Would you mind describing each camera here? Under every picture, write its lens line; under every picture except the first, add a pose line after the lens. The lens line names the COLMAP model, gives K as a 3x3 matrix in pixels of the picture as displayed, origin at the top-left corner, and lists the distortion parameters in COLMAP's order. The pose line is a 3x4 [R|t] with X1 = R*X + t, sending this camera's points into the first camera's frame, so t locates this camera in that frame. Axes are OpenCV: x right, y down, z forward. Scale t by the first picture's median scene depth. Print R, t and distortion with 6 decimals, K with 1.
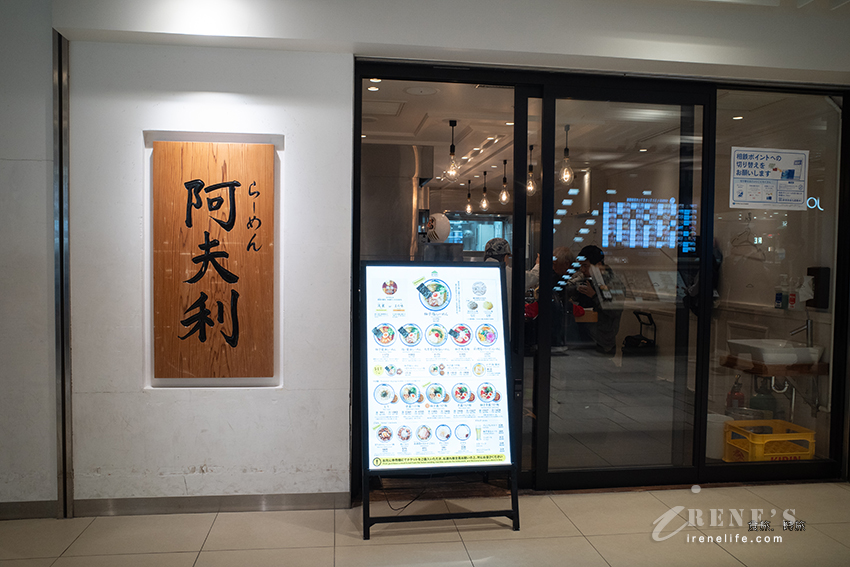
lens RADIAL K [[703.9, 0, 452.5], [0, 703.9, 277.6], [0, 0, 1]] dist [-0.050295, 0.066941]
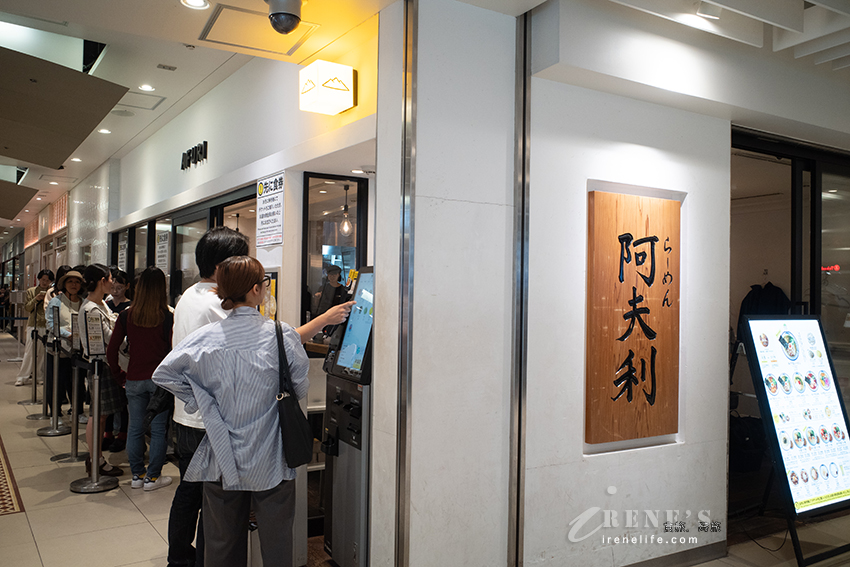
lens RADIAL K [[703.9, 0, 386.7], [0, 703.9, 278.8], [0, 0, 1]] dist [-0.050295, 0.066941]
pose [[0.921338, 0.011023, 0.388606, -1.041673], [0.007965, 0.998853, -0.047218, -0.033725], [-0.388681, 0.046599, 0.920193, 0.241999]]
